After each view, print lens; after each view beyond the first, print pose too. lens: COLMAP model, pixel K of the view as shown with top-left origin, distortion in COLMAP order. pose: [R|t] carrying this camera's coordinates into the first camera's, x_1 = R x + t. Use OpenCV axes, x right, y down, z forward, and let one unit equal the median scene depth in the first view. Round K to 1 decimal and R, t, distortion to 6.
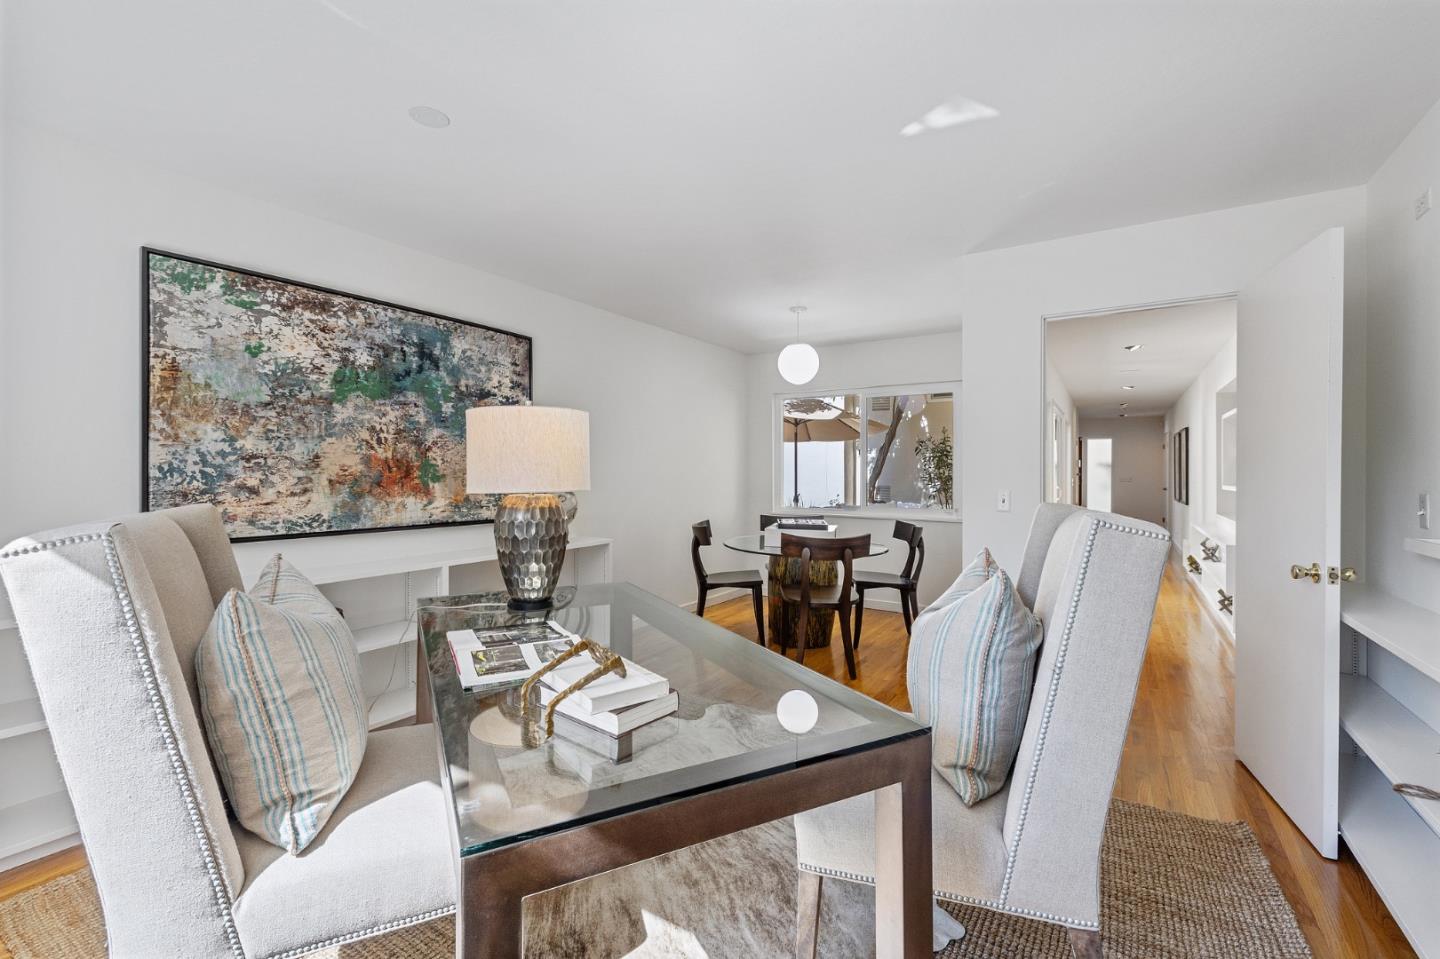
lens RADIAL K [[607.6, 0, 727.7], [0, 607.6, 475.6], [0, 0, 1]] dist [-0.001336, -0.000095]
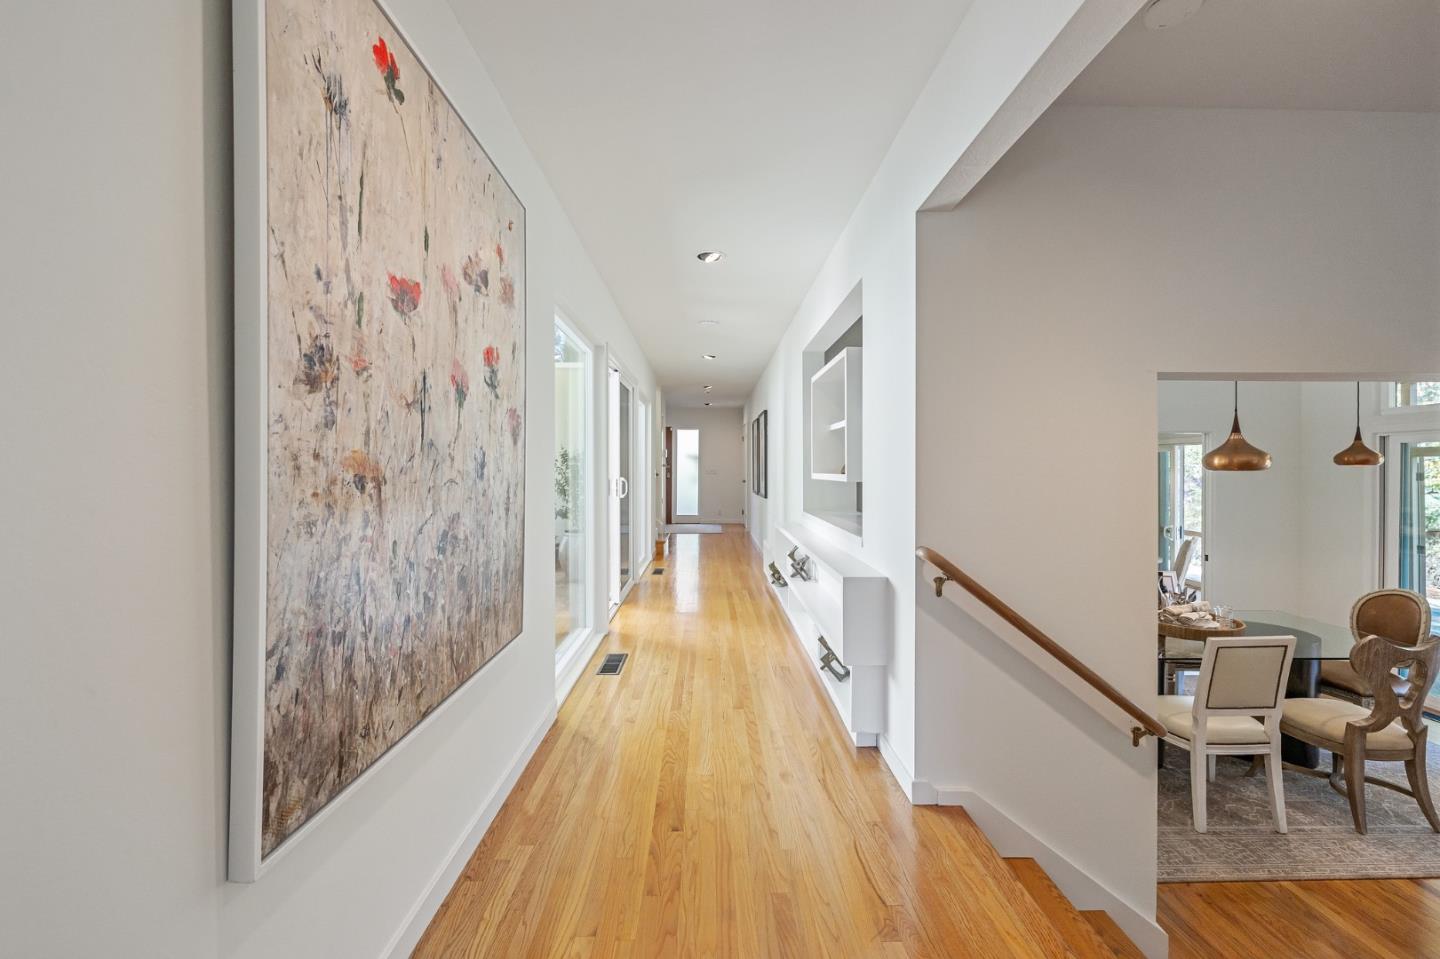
lens RADIAL K [[607.6, 0, 719.8], [0, 607.6, 474.3], [0, 0, 1]] dist [-0.001336, -0.000095]
pose [[0.831895, -0.002585, 0.554927, 0.311343], [0.000013, 0.999989, 0.004639, 0.013909], [-0.554933, -0.003852, 0.831886, 0.445254]]
